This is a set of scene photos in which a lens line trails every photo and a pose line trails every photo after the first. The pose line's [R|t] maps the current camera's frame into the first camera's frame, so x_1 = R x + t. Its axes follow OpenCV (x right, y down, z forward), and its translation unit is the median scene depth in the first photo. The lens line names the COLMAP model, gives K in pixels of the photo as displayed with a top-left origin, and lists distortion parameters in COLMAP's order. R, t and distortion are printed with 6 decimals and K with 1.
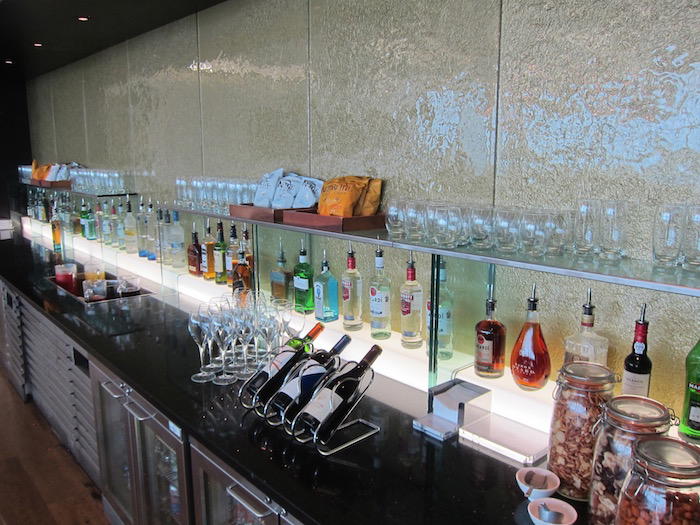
lens RADIAL K [[587.0, 0, 350.4], [0, 587.0, 262.2], [0, 0, 1]] dist [-0.060886, 0.023597]
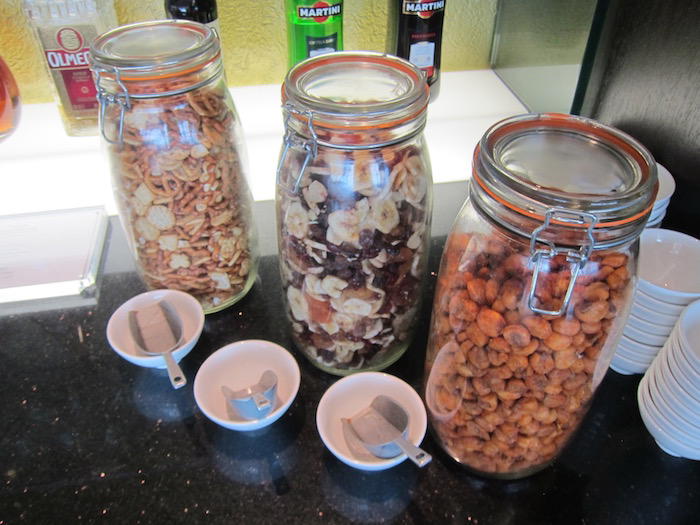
lens RADIAL K [[587.0, 0, 350.4], [0, 587.0, 262.0], [0, 0, 1]] dist [-0.060886, 0.023597]
pose [[0.501093, -0.549477, 0.668566, 0.122904], [0.134622, 0.812647, 0.566994, 0.099427], [-0.854858, -0.194113, 0.481184, 0.667565]]
